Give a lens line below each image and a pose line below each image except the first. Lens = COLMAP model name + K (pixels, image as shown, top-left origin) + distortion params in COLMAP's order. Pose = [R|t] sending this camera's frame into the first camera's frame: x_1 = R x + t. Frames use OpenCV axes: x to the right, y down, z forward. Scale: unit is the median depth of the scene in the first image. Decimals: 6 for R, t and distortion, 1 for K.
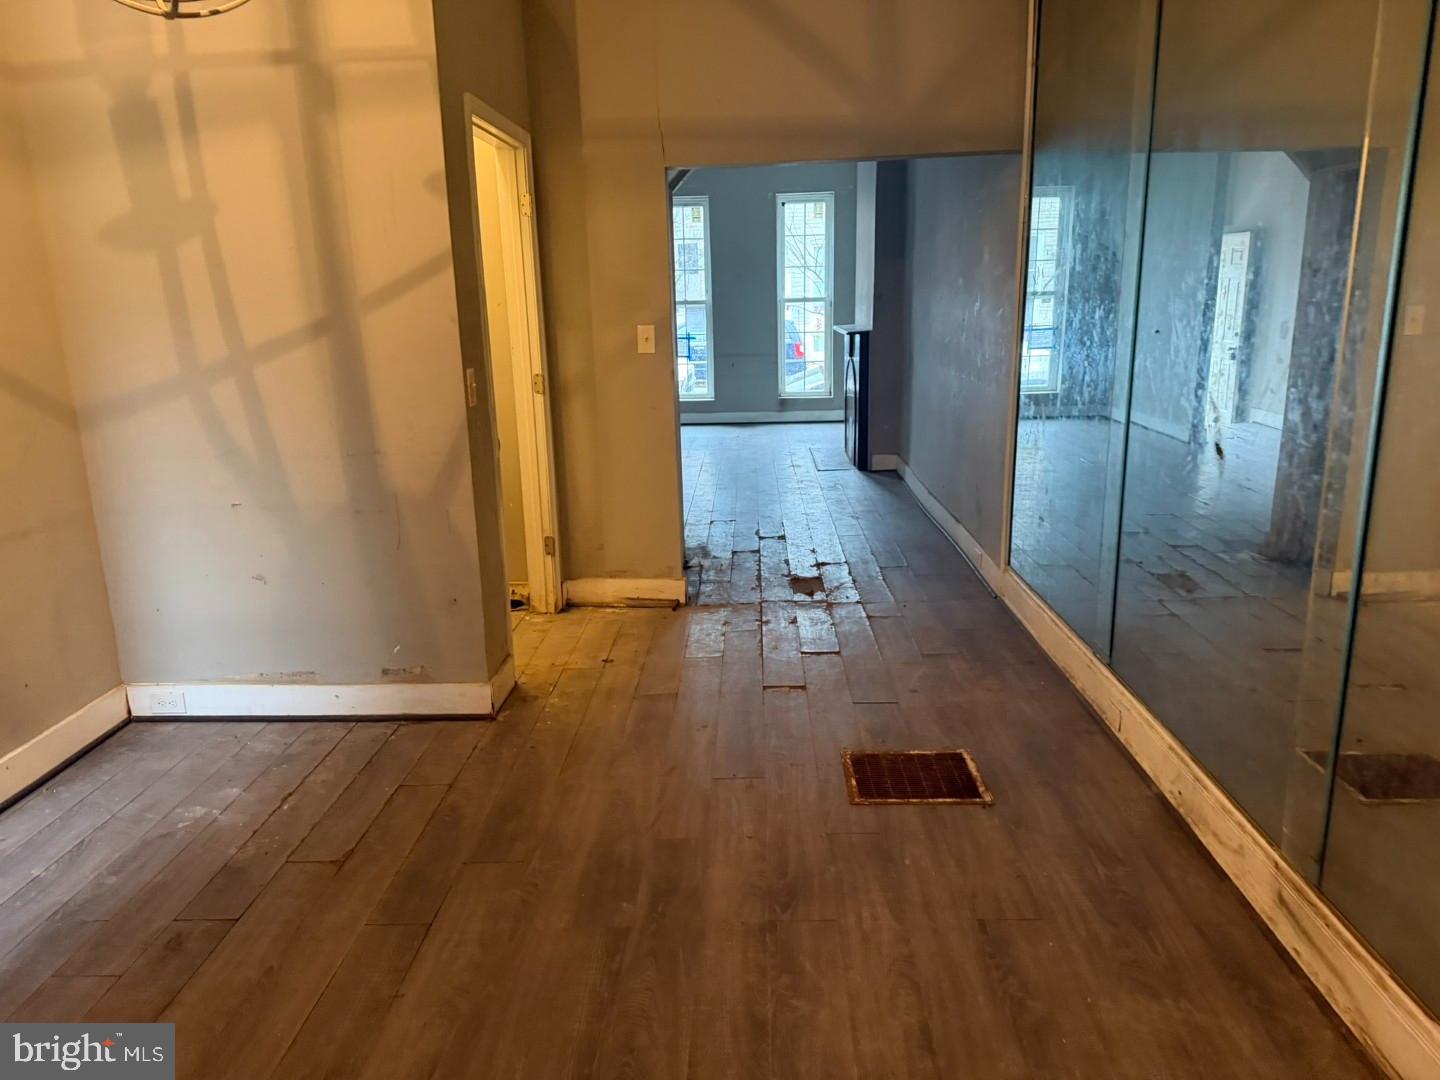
lens RADIAL K [[992.0, 0, 721.6], [0, 992.0, 534.3], [0, 0, 1]] dist [0.070288, -0.087399]
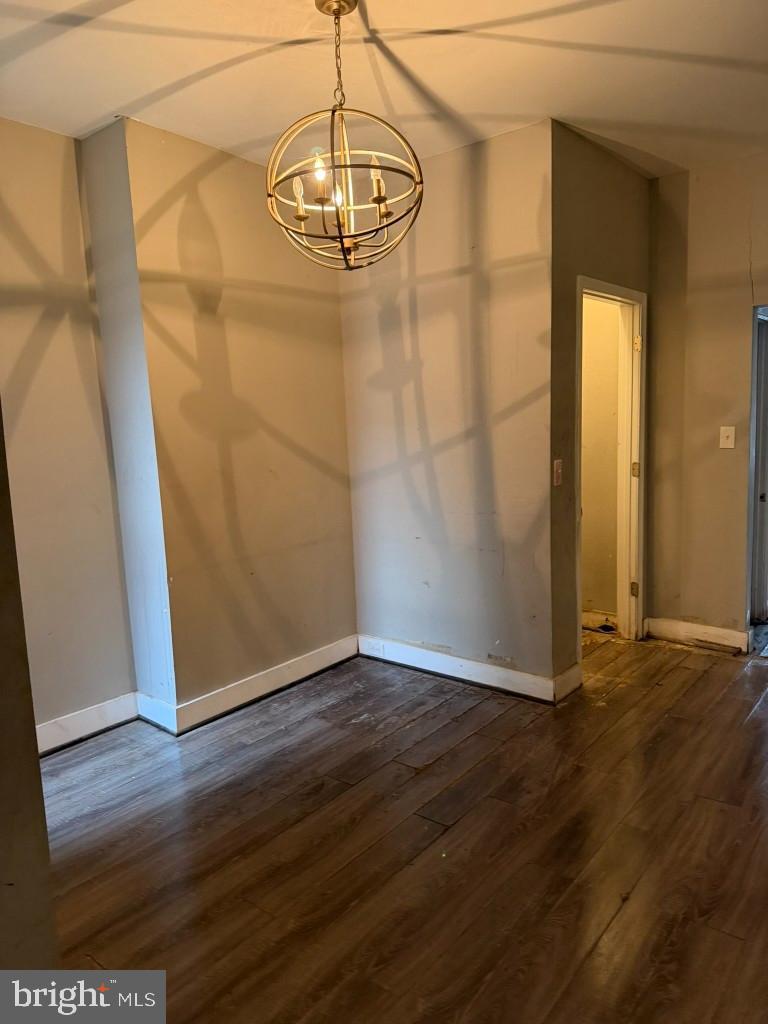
lens RADIAL K [[705.4, 0, 378.5], [0, 705.4, 512.9], [0, 0, 1]] dist [0.070288, -0.087399]
pose [[0.795082, 0.072355, -0.602171, 0.168217], [-0.118796, 0.992205, -0.037634, -0.018581], [0.594754, 0.101458, 0.797480, 0.024716]]
